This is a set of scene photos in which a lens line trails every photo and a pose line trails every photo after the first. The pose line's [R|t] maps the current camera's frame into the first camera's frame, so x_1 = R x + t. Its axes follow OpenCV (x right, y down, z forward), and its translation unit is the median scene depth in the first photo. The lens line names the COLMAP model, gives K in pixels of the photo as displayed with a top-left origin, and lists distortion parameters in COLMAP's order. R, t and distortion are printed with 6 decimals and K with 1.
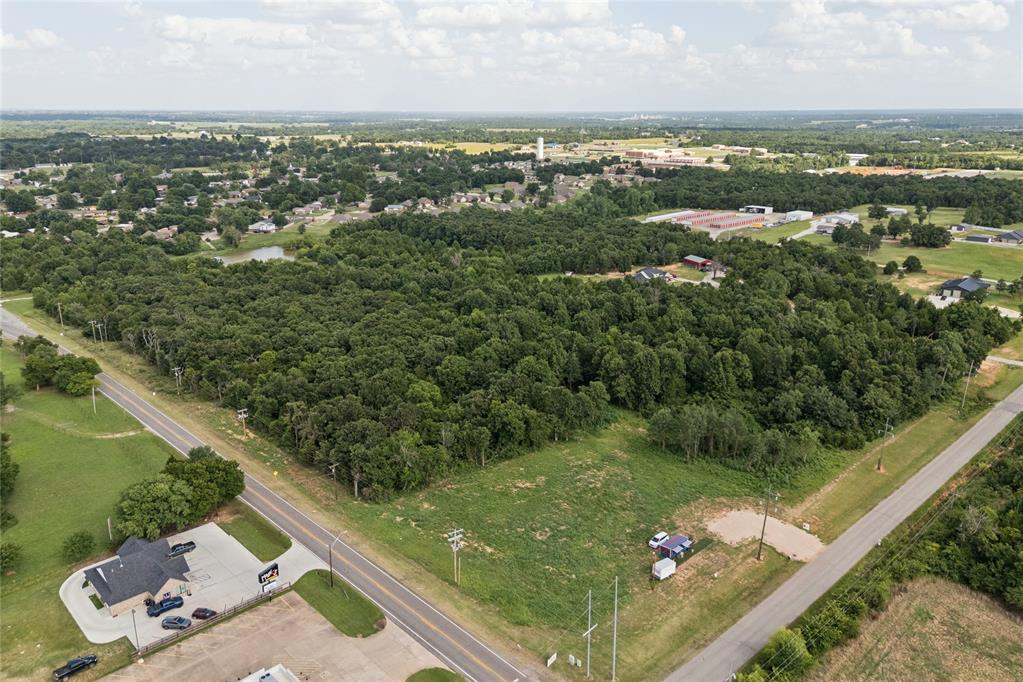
lens RADIAL K [[747.7, 0, 511.5], [0, 747.7, 341.0], [0, 0, 1]] dist [0.092429, -0.093133]
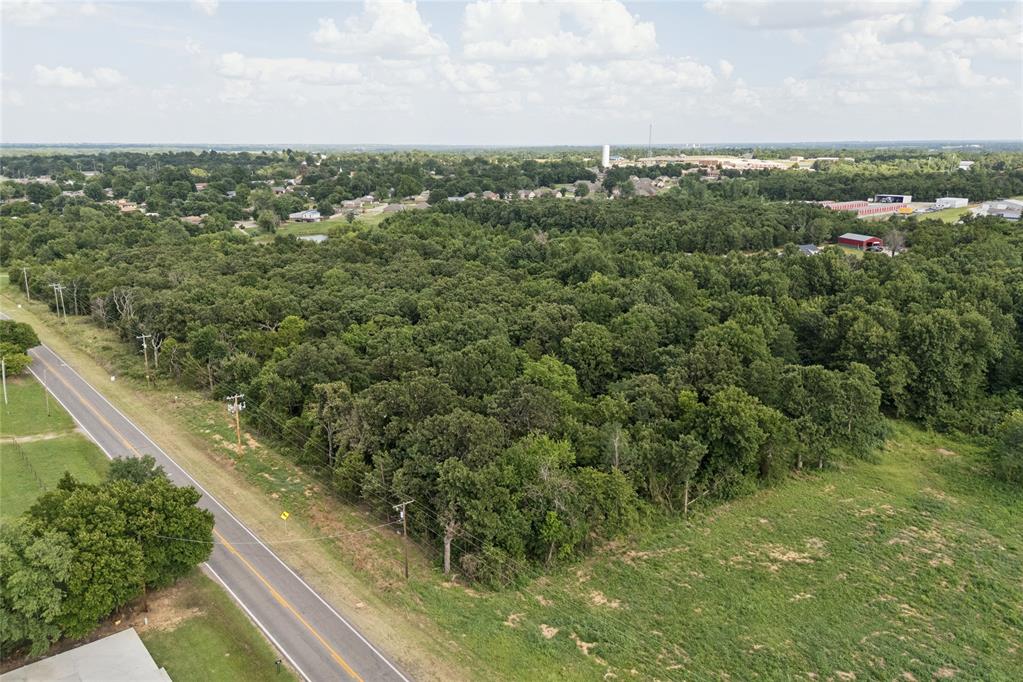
lens RADIAL K [[747.7, 0, 511.5], [0, 747.7, 341.0], [0, 0, 1]] dist [0.092429, -0.093133]
pose [[0.998231, 0.012546, -0.058123, -0.109374], [-0.015022, 0.998989, -0.042367, 0.063552], [0.057533, 0.043165, 0.997410, 0.408161]]
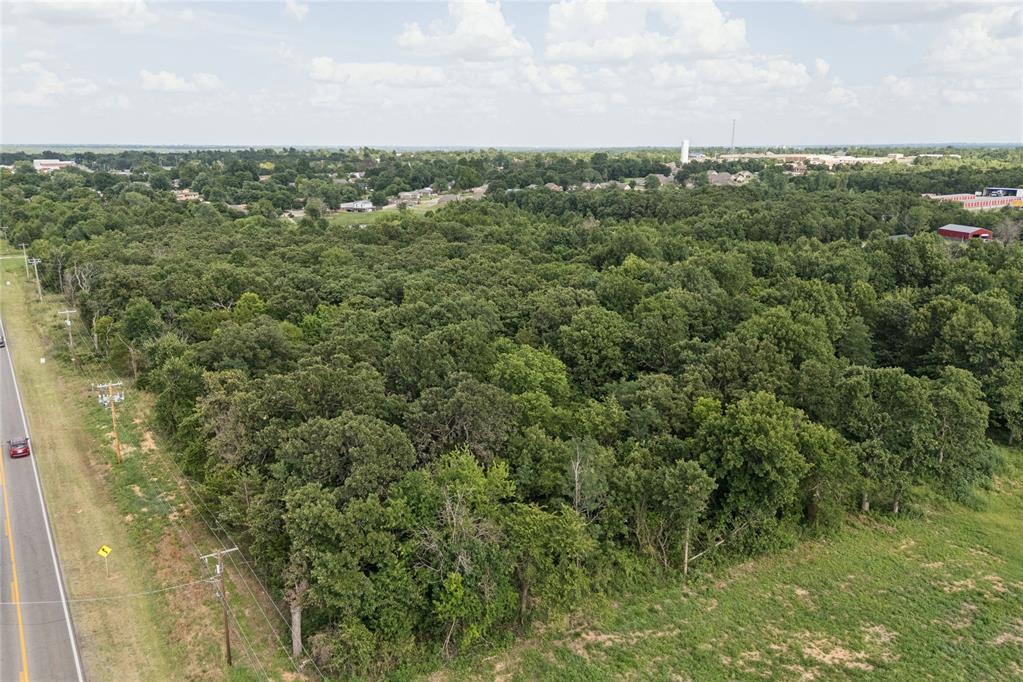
lens RADIAL K [[749.7, 0, 511.5], [0, 749.7, 341.0], [0, 0, 1]] dist [0.069734, -0.051791]
pose [[0.986198, 0.039431, -0.160806, -0.055872], [-0.046893, 0.997979, -0.042875, 0.066588], [0.158790, 0.049824, 0.986054, 0.541341]]
